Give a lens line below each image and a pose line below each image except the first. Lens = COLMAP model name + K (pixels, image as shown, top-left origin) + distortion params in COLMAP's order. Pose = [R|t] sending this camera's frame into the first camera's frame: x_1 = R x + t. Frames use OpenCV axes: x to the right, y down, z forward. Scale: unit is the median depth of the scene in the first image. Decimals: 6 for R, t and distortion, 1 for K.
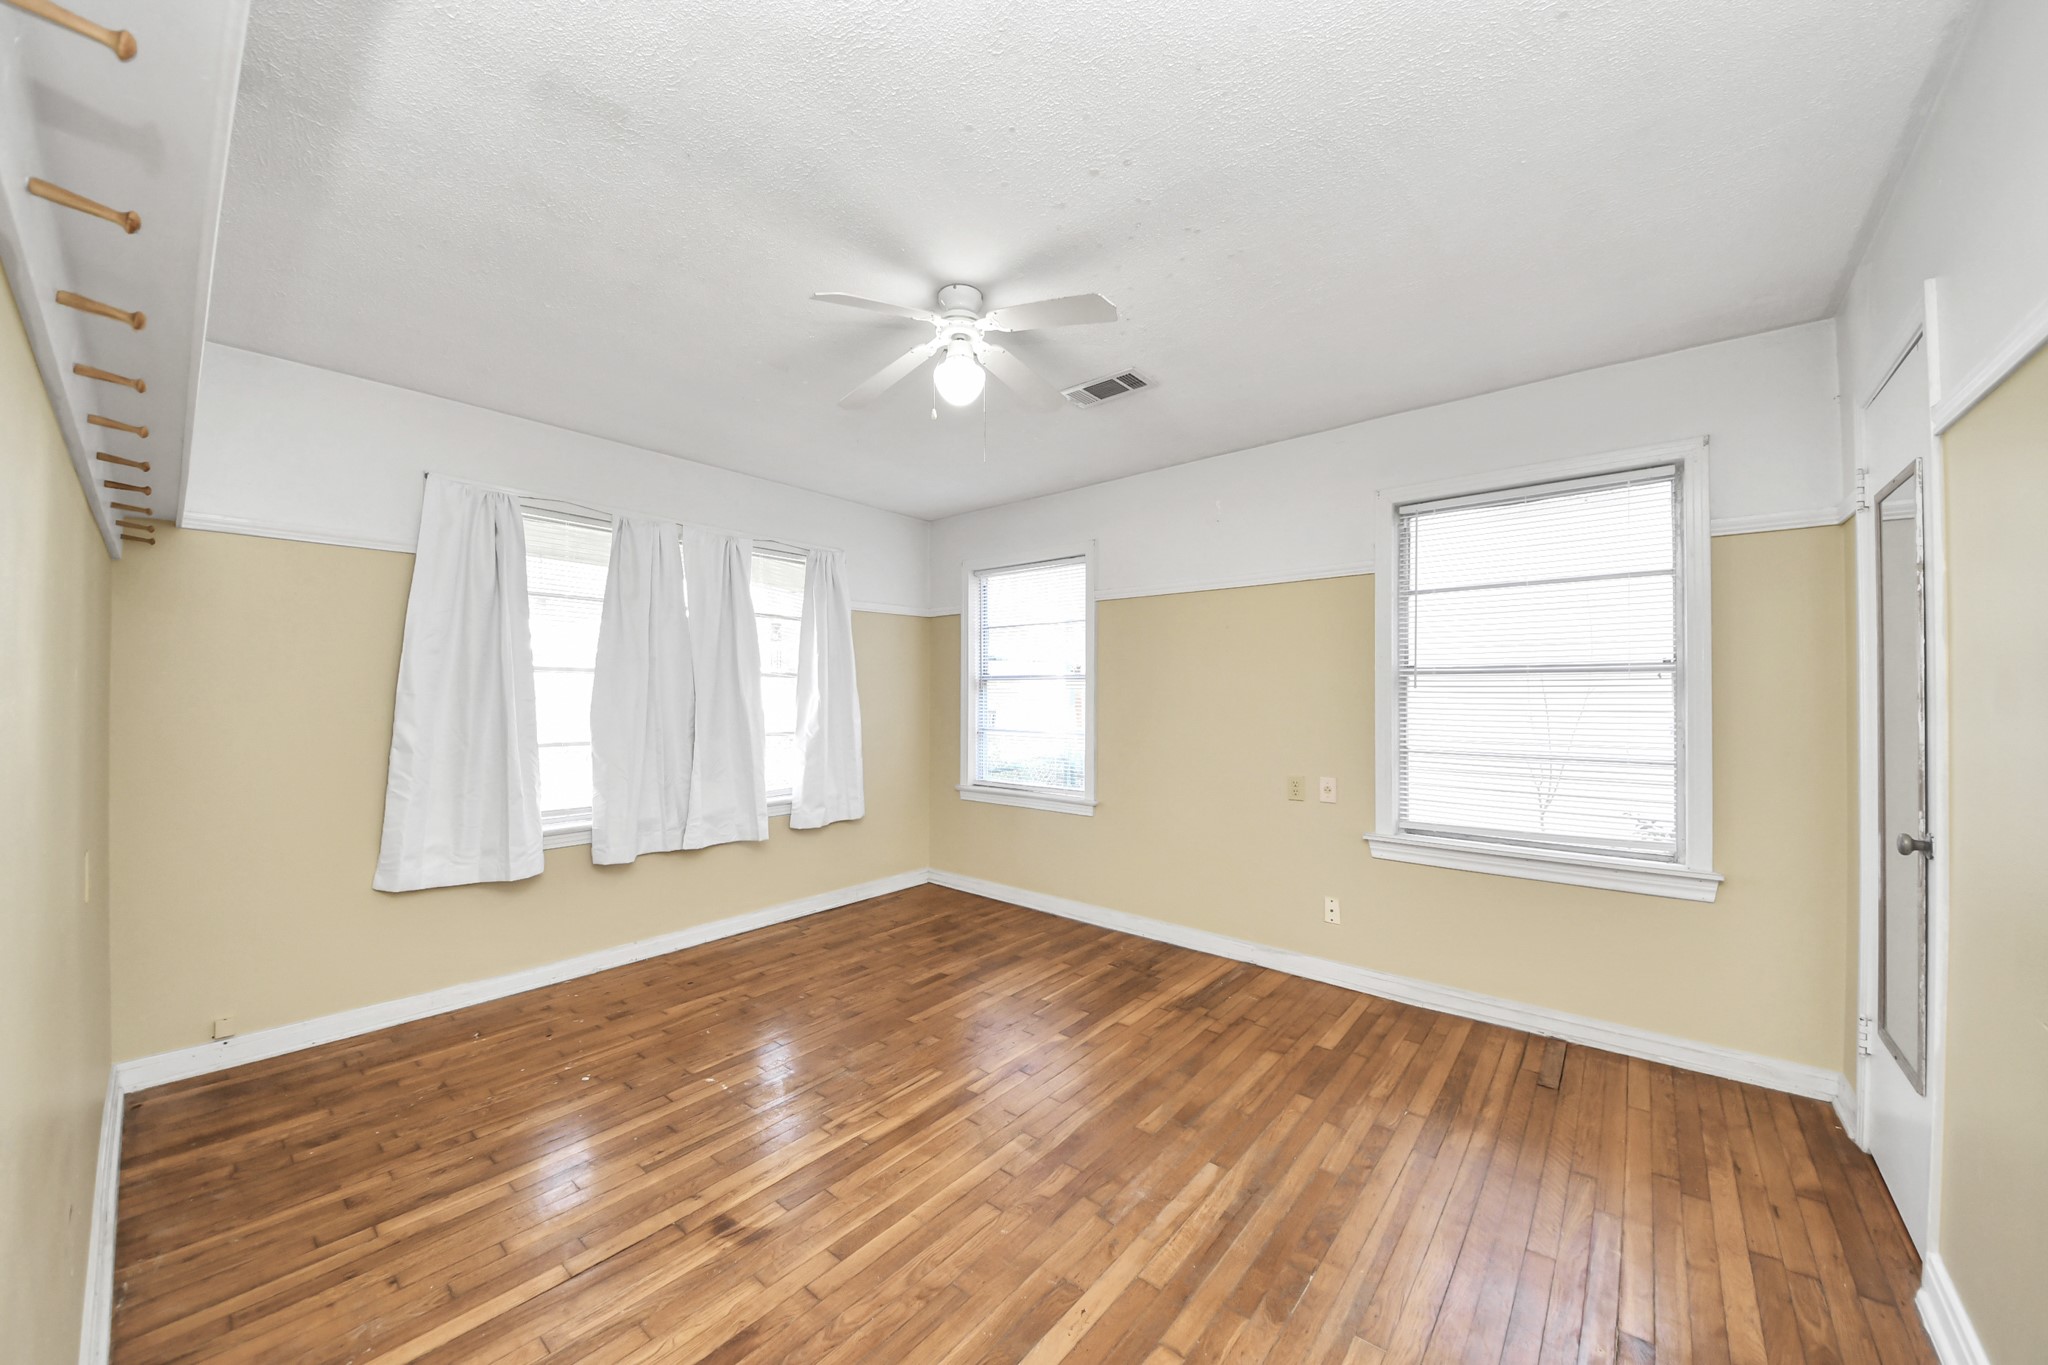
lens RADIAL K [[719.9, 0, 1004.4], [0, 719.9, 688.6], [0, 0, 1]] dist [-0.000130, -0.006917]
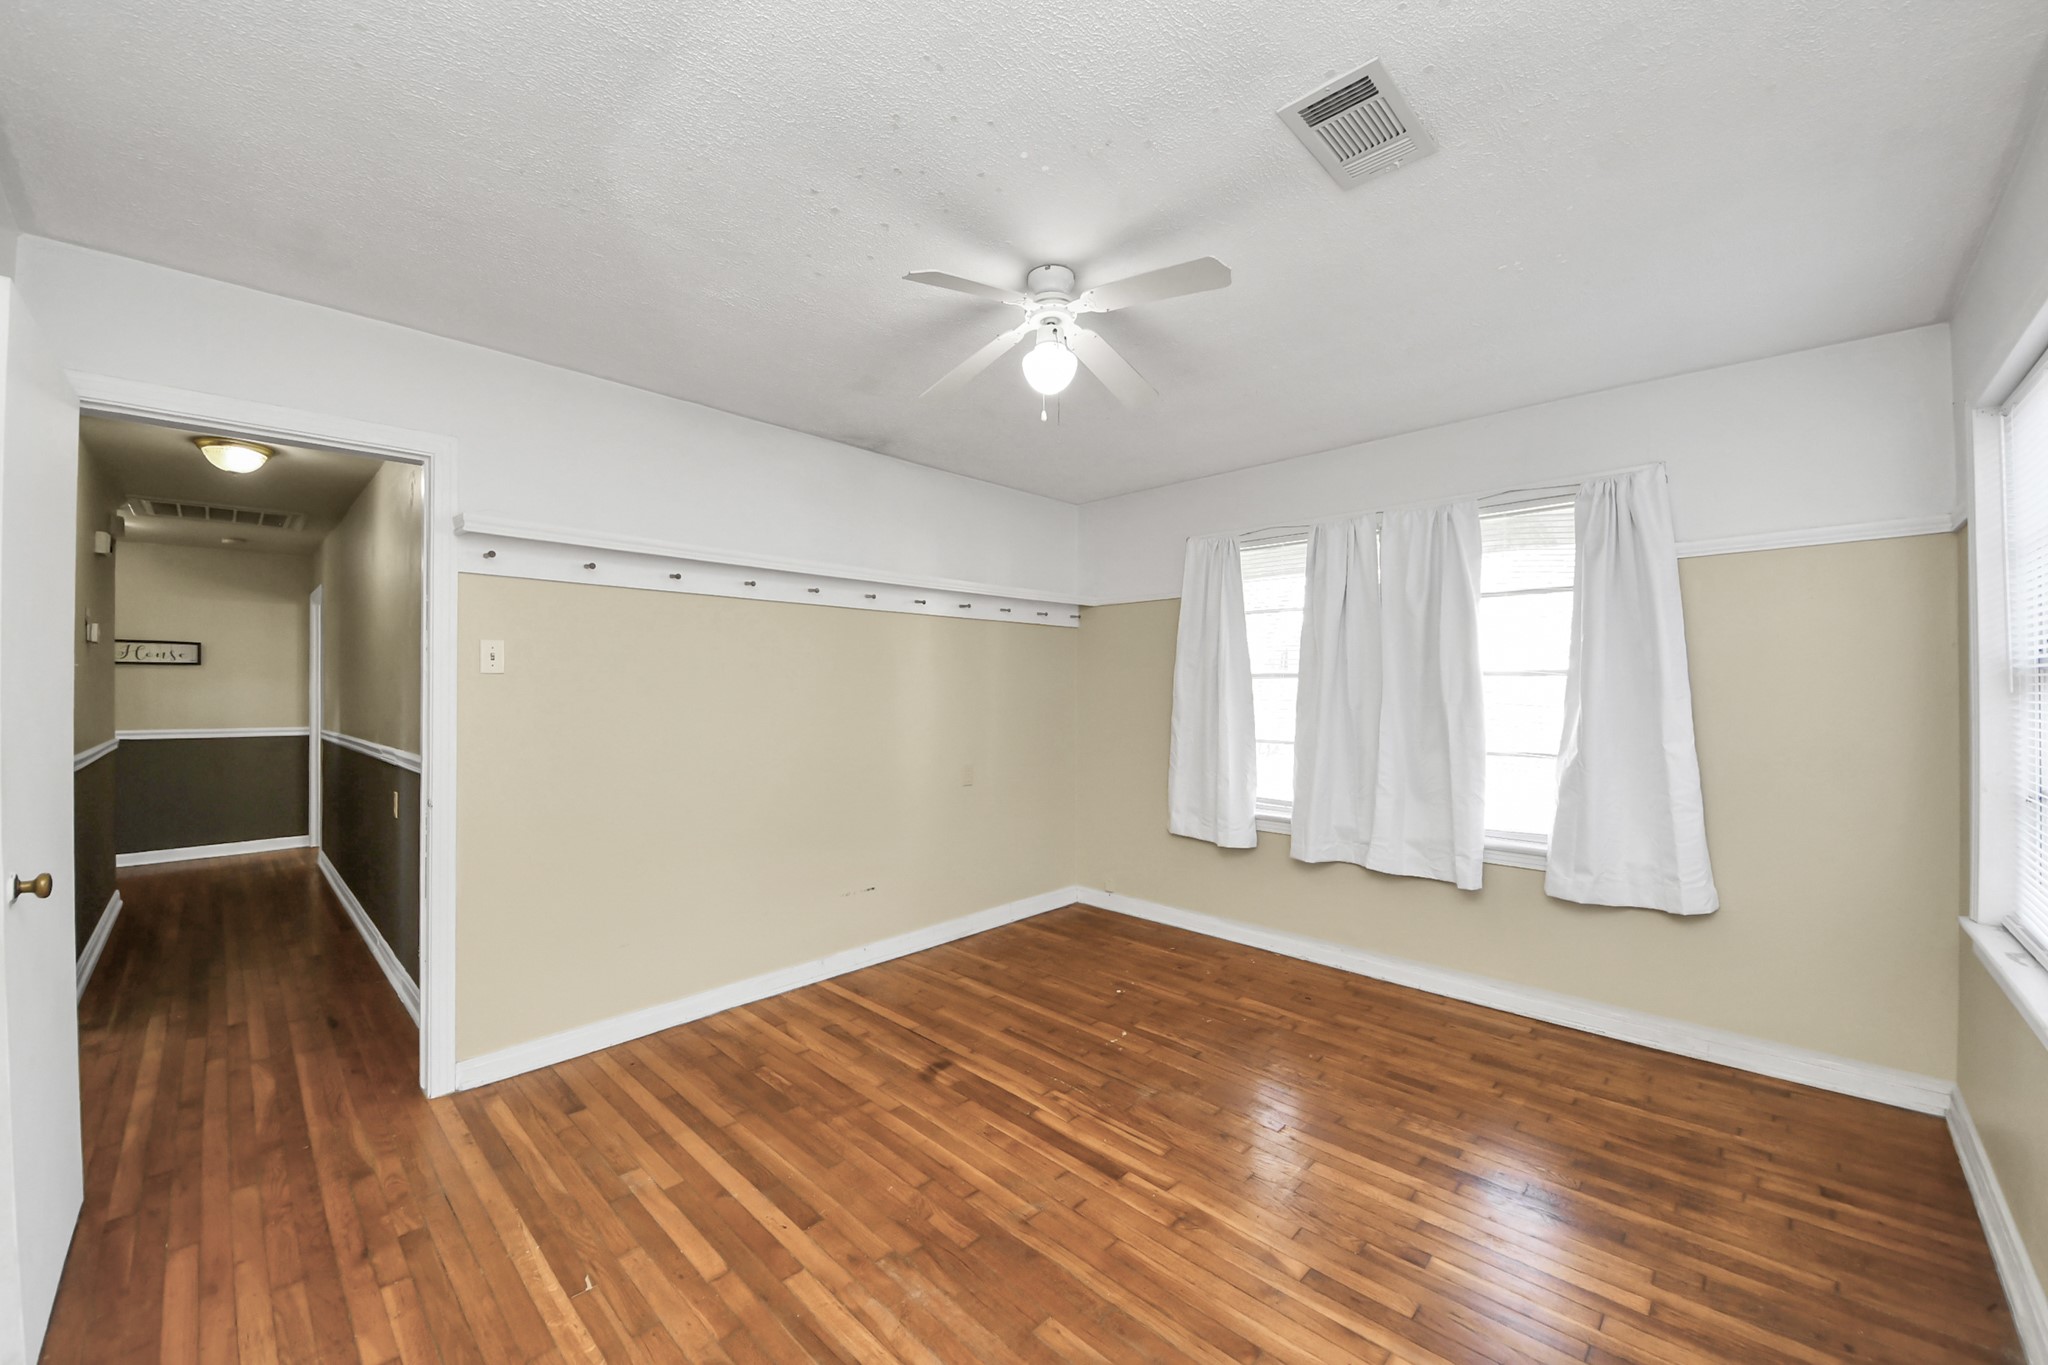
lens RADIAL K [[777.5, 0, 1012.5], [0, 777.5, 684.4], [0, 0, 1]] dist [0.026530, -0.021852]
pose [[-0.055126, -0.001761, -0.998478, 0.761026], [-0.000936, 0.999998, -0.001712, -0.010584], [0.998479, 0.000840, -0.055127, 0.799097]]
